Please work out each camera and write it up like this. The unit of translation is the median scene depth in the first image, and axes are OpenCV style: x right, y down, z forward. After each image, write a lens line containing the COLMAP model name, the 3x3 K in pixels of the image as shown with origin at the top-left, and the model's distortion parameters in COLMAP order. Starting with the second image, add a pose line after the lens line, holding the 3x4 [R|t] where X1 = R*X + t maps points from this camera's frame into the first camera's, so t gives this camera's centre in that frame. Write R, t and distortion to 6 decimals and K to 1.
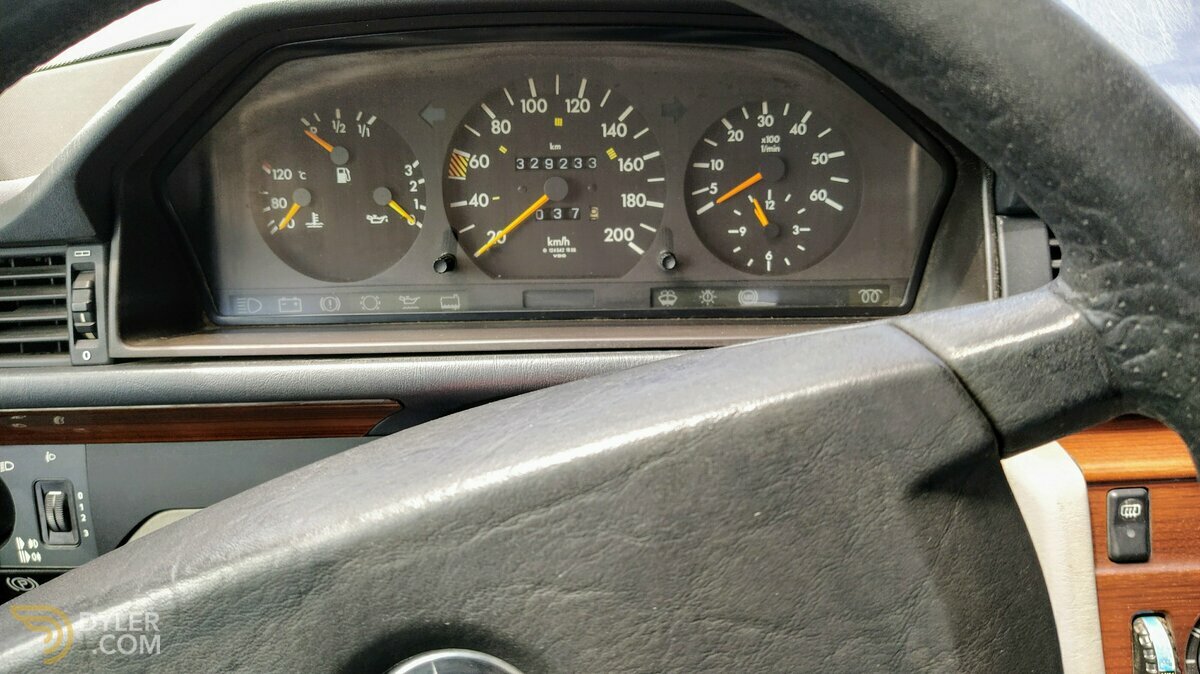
lens RADIAL K [[893.3, 0, 600.0], [0, 893.3, 337.0], [0, 0, 1]] dist [0.073316, -0.124559]
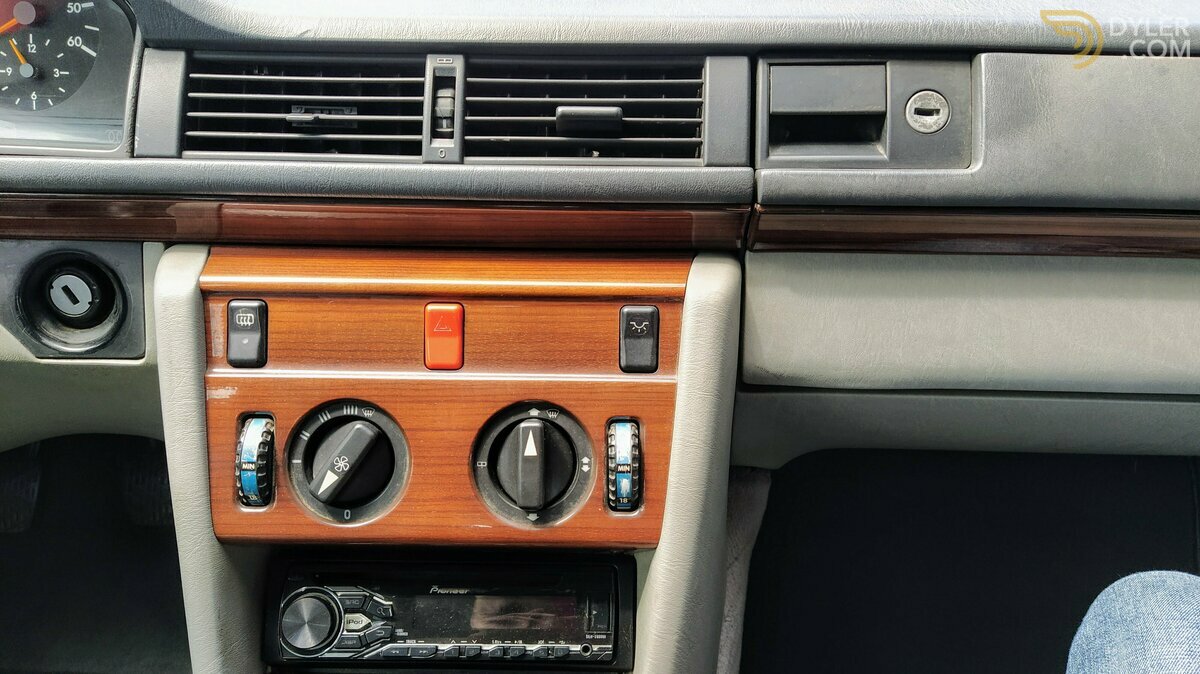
lens RADIAL K [[893.3, 0, 600.0], [0, 893.3, 337.0], [0, 0, 1]] dist [0.073316, -0.124559]
pose [[0.998224, 0.057748, 0.014608, 1.037403], [-0.057472, 0.998173, -0.018634, 0.215918], [-0.015658, 0.017761, 0.999720, -0.113777]]
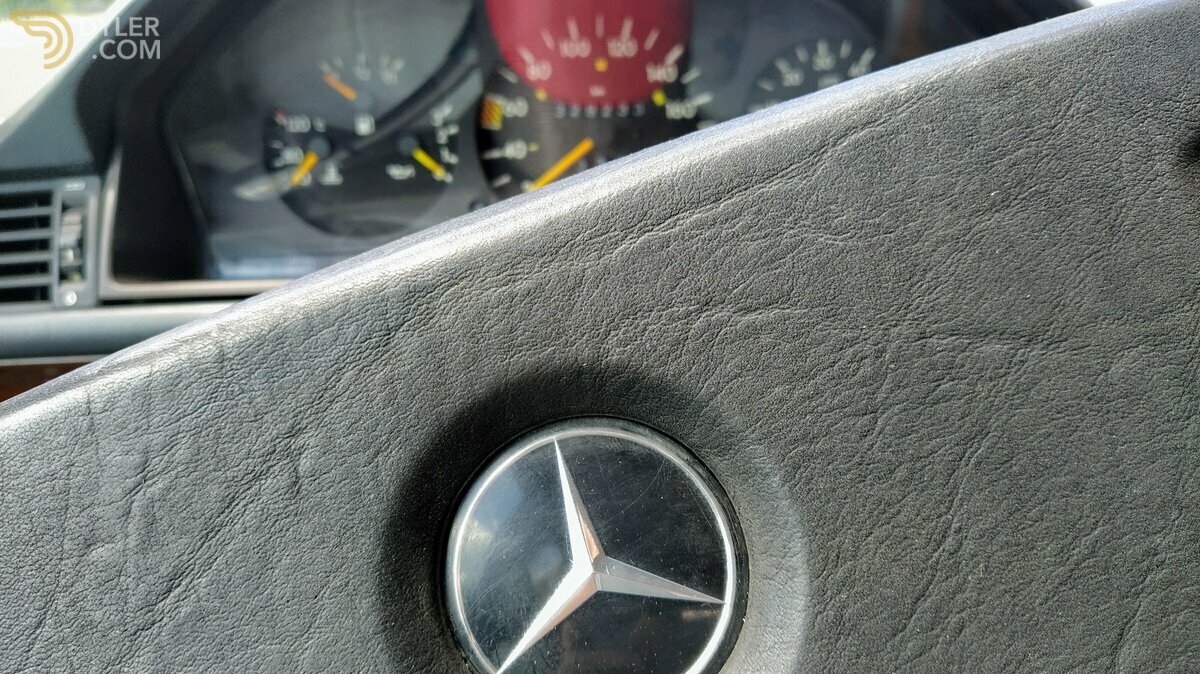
lens RADIAL K [[917.6, 0, 600.0], [0, 917.6, 337.0], [0, 0, 1]] dist [0.067244, -0.149091]
pose [[0.999384, -0.014888, 0.031789, -0.095331], [0.019824, 0.986736, -0.161116, 0.221295], [-0.028968, 0.161647, 0.986423, 0.124916]]
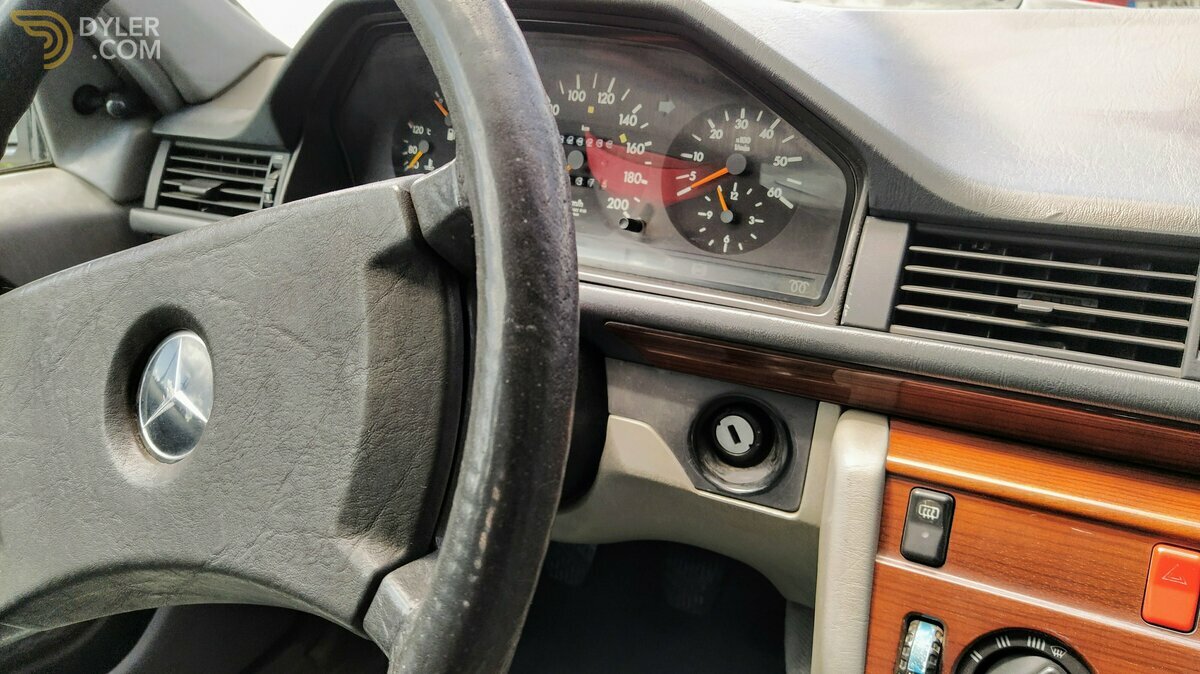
lens RADIAL K [[893.3, 0, 600.0], [0, 893.3, 337.0], [0, 0, 1]] dist [0.073316, -0.124559]
pose [[0.867854, 0.203544, -0.453210, 0.707958], [-0.238997, 0.970779, -0.021665, 0.114478], [0.435557, 0.127118, 0.891141, -0.103888]]
